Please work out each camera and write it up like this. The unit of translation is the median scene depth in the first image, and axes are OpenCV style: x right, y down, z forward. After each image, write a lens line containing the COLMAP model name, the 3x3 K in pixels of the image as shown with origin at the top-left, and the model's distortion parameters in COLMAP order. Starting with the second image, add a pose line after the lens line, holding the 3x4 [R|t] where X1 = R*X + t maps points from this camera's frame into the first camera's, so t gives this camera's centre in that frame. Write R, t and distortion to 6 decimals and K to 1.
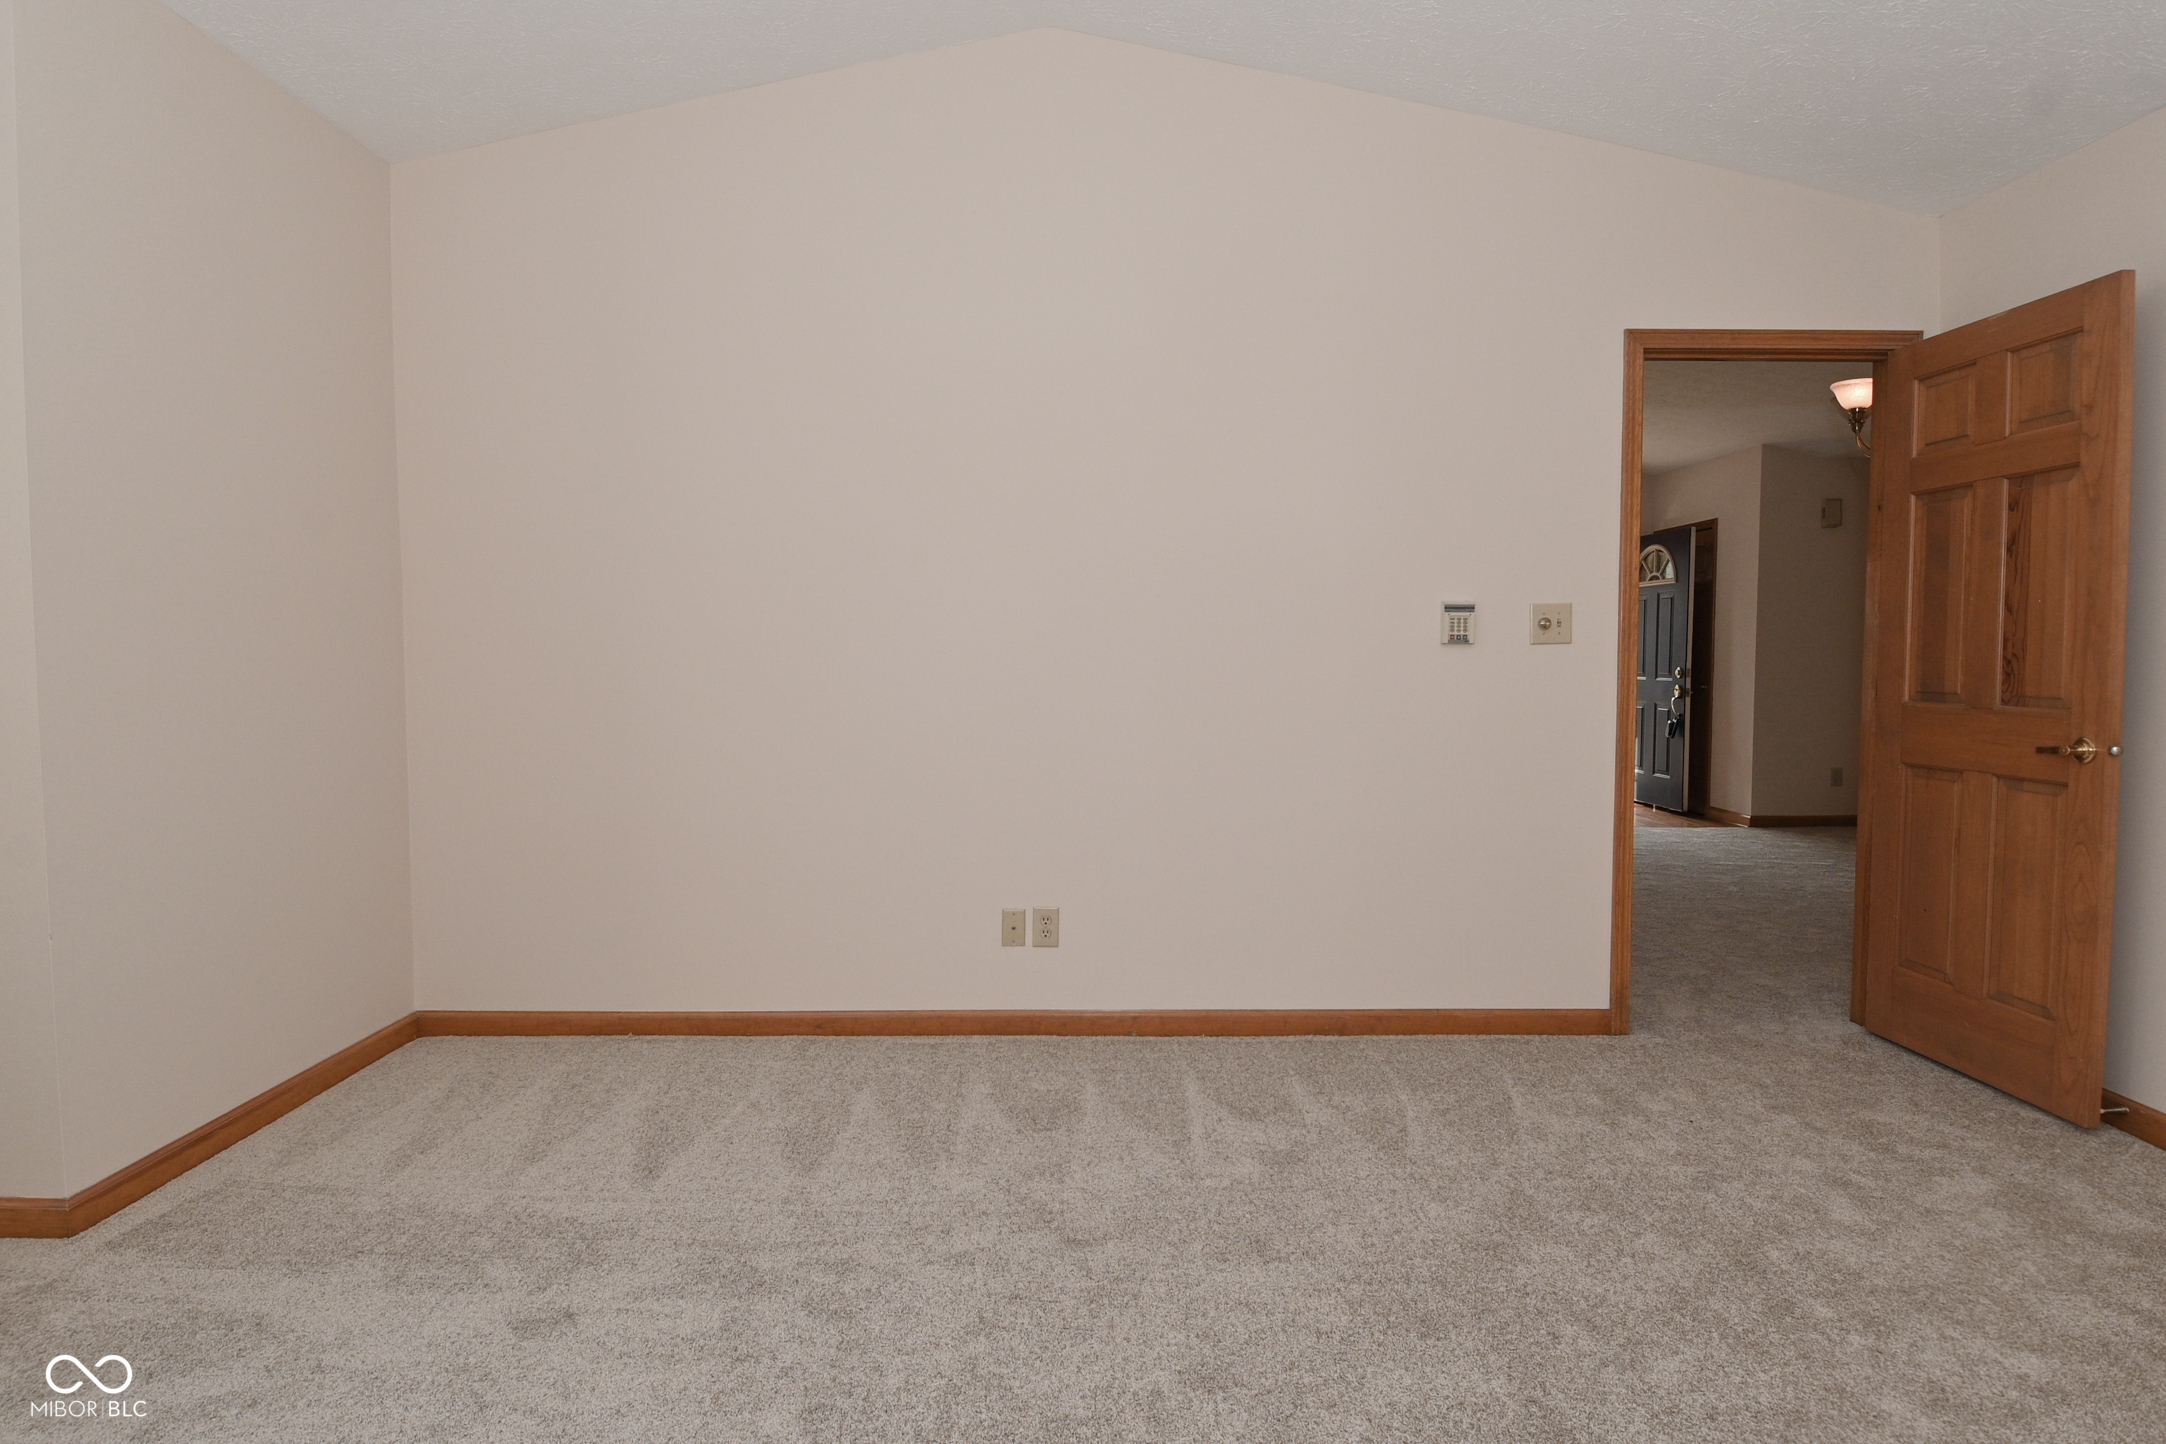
lens RADIAL K [[1140.7, 0, 1083.0], [0, 1140.7, 722.0], [0, 0, 1]] dist [0.023171, -0.031849]
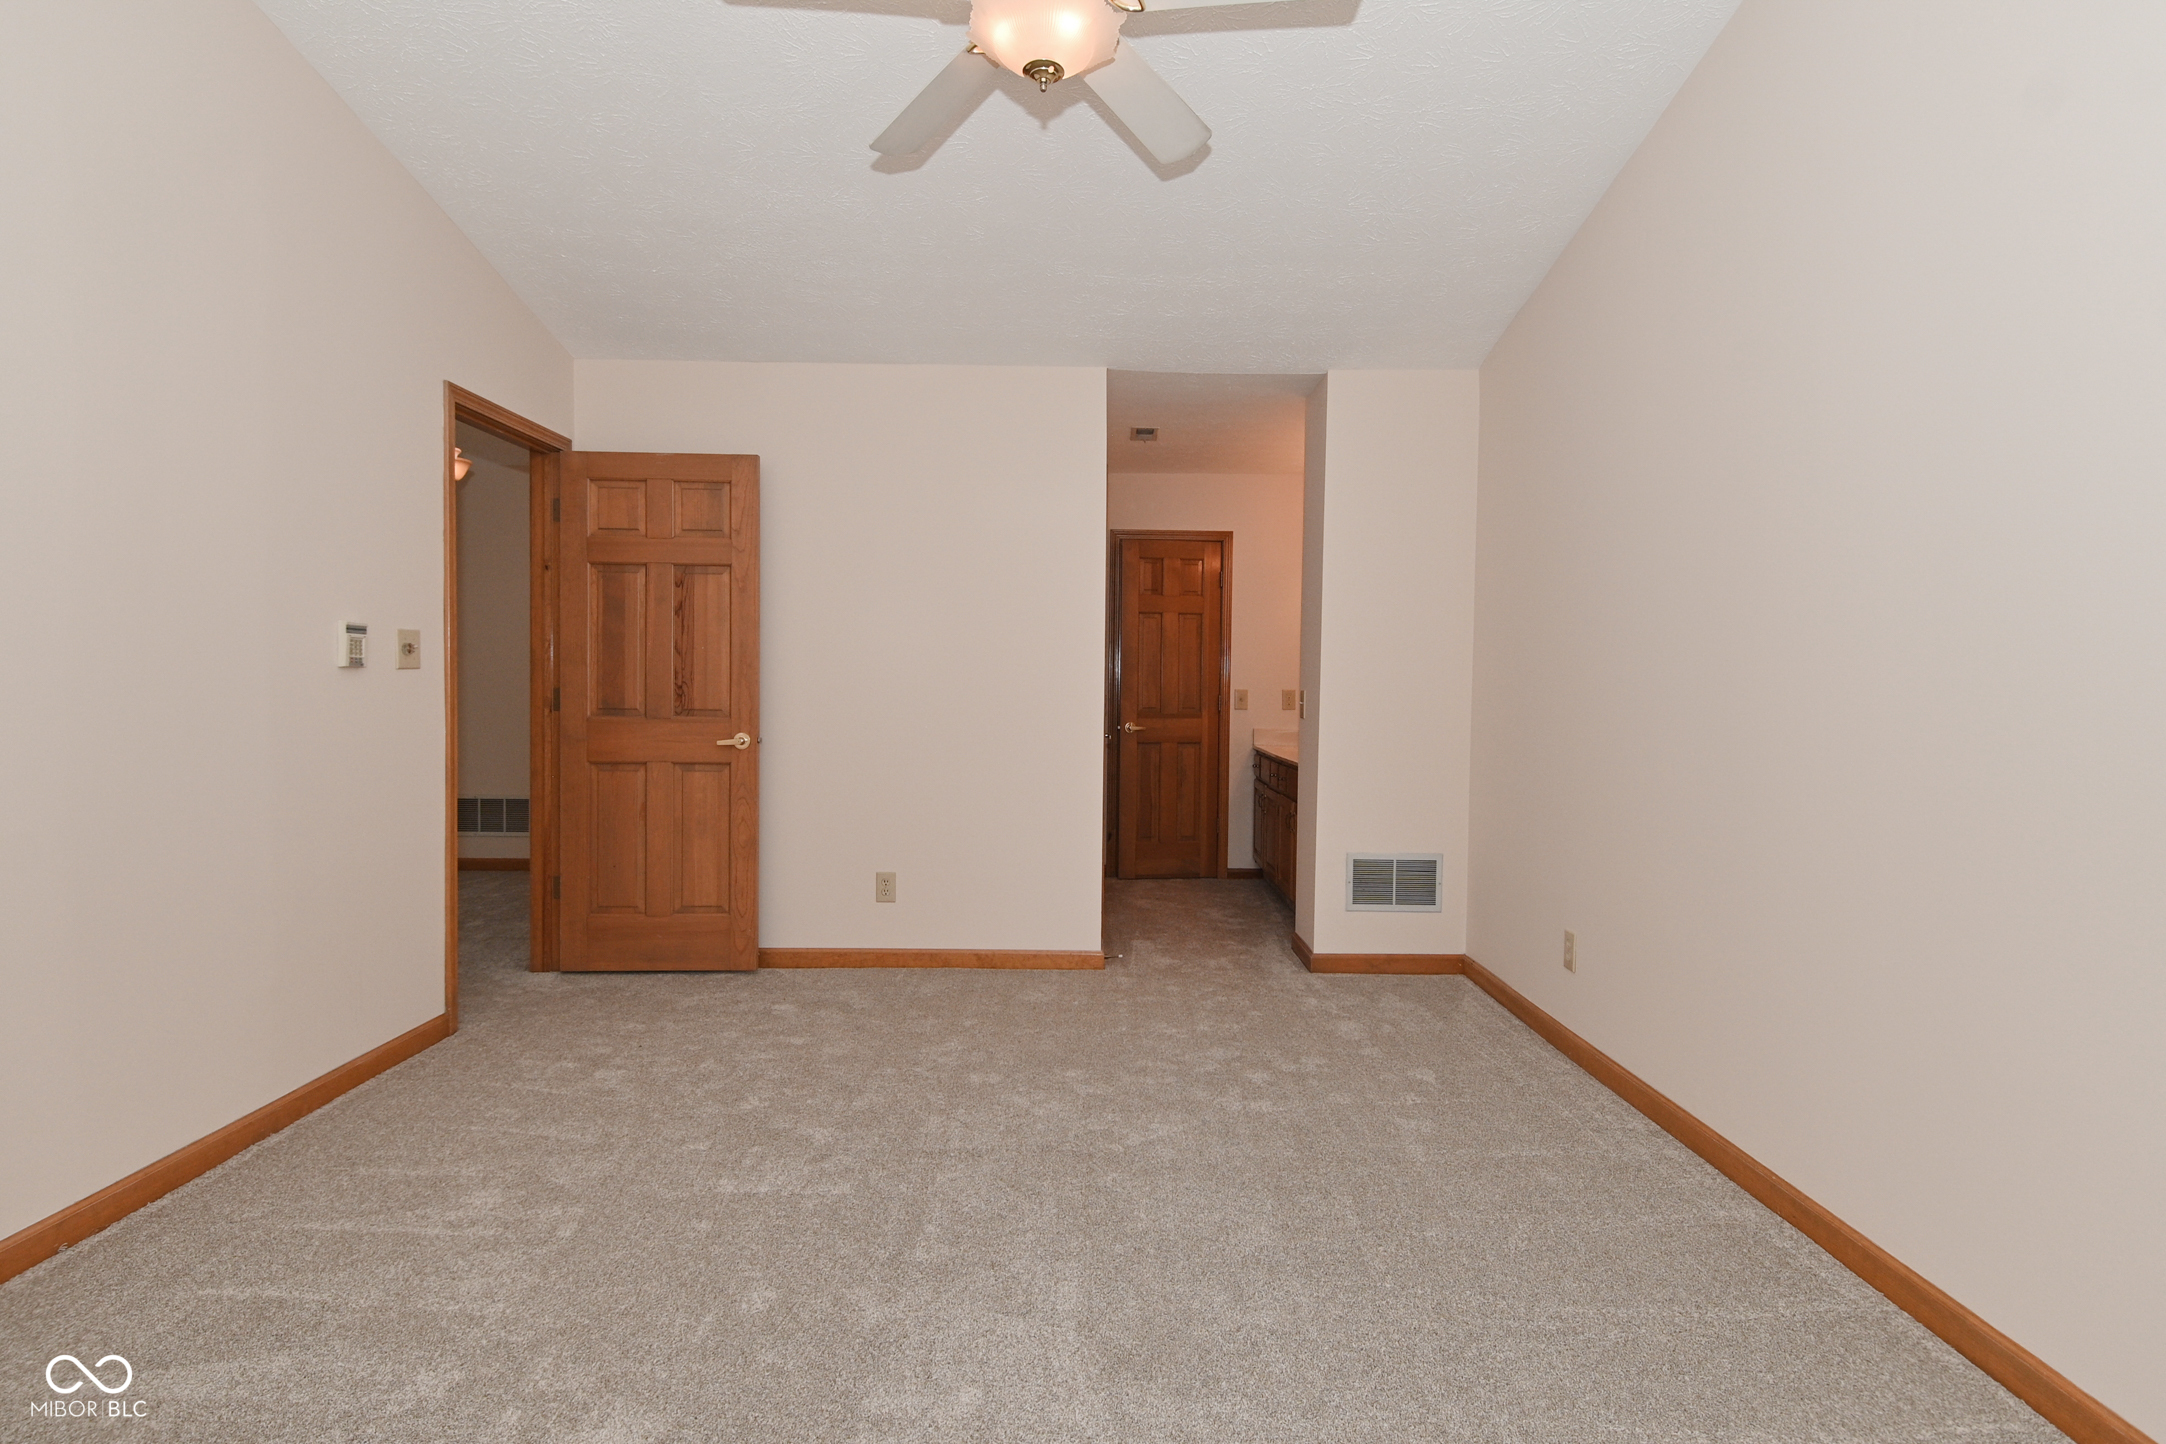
lens RADIAL K [[1140.7, 0, 1083.0], [0, 1140.7, 722.0], [0, 0, 1]] dist [0.023171, -0.031849]
pose [[0.007615, -0.030249, 0.999513, -0.693835], [0.049289, 0.998339, 0.029838, -0.025001], [-0.998756, 0.049038, 0.009094, 0.452225]]
